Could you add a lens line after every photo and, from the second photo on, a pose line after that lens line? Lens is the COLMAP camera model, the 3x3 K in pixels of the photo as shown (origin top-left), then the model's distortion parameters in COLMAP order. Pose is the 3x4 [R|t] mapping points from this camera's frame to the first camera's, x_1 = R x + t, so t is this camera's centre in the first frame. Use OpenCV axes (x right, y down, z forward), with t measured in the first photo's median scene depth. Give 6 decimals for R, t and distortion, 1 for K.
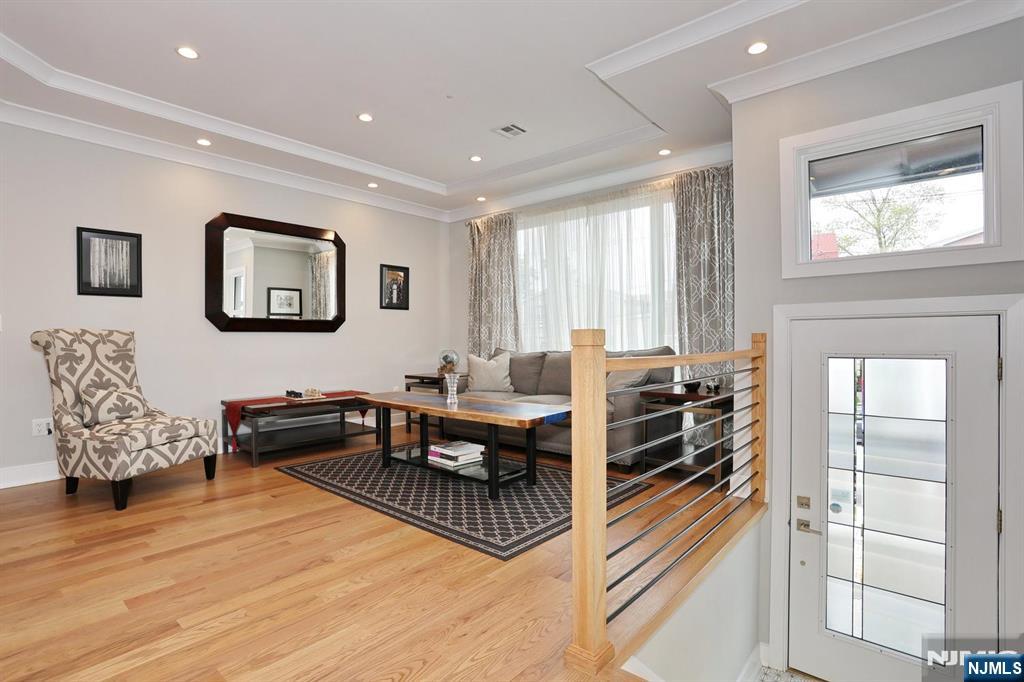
lens RADIAL K [[496.8, 0, 508.4], [0, 496.8, 340.0], [0, 0, 1]] dist [-0.072085, 0.028500]
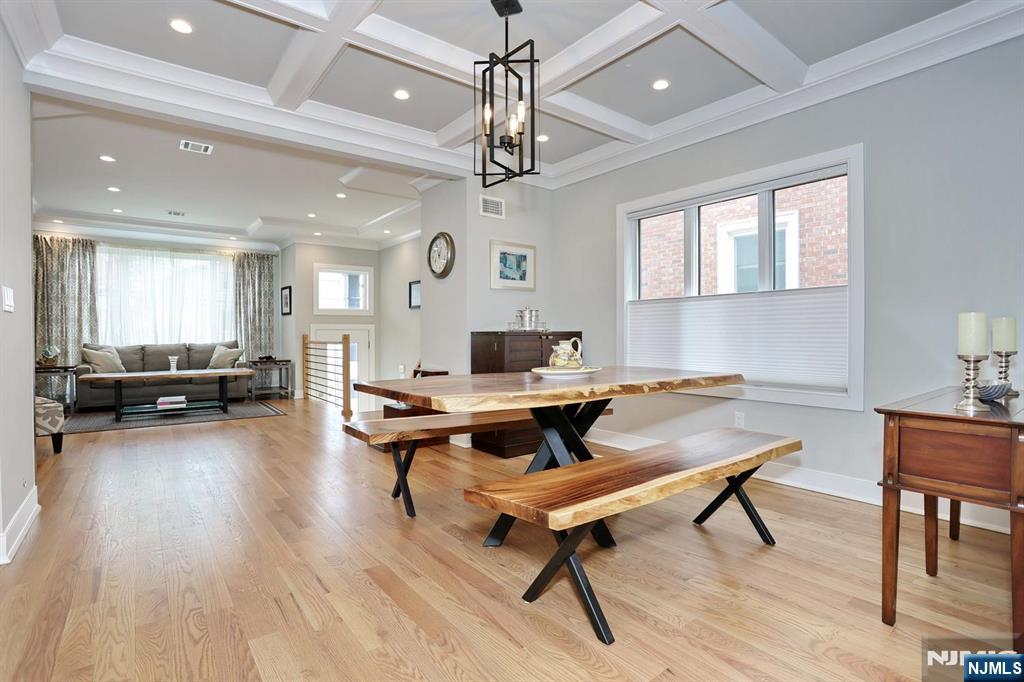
lens RADIAL K [[496.8, 0, 508.4], [0, 496.8, 340.0], [0, 0, 1]] dist [-0.072085, 0.028500]
pose [[0.209539, -0.009080, 0.977758, -1.123386], [-0.006125, 0.999925, 0.010598, -0.012195], [-0.977781, -0.008209, 0.209468, -0.385418]]
